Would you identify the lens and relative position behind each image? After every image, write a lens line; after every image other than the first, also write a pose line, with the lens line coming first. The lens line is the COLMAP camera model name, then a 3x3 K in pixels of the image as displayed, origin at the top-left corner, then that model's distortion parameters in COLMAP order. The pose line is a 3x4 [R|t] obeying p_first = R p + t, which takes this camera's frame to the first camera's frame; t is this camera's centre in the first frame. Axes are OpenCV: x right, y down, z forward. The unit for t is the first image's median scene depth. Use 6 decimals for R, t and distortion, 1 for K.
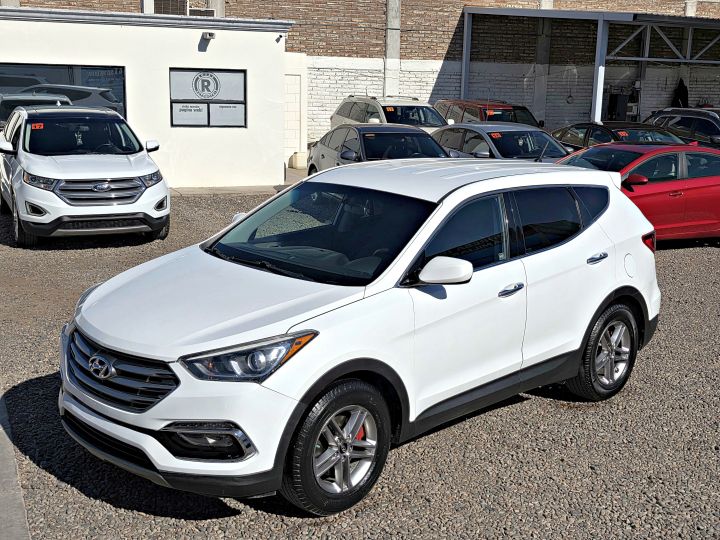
lens RADIAL K [[930.1, 0, 360.0], [0, 930.1, 270.0], [0, 0, 1]] dist [0.043459, -0.019538]
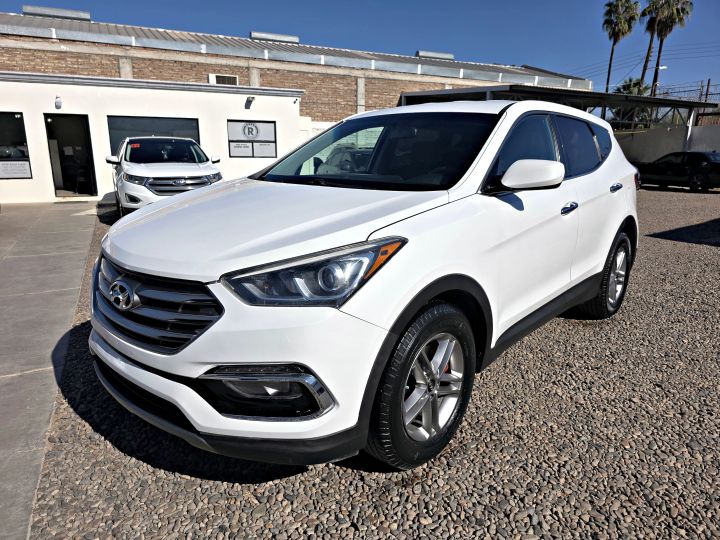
lens RADIAL K [[487.8, 0, 353.6], [0, 487.8, 268.4], [0, 0, 1]] dist [0.008292, -0.003967]
pose [[0.998874, -0.031381, 0.035569, -0.099691], [0.030470, 0.999201, 0.025871, 0.076580], [-0.036353, -0.024758, 0.999032, 0.585218]]
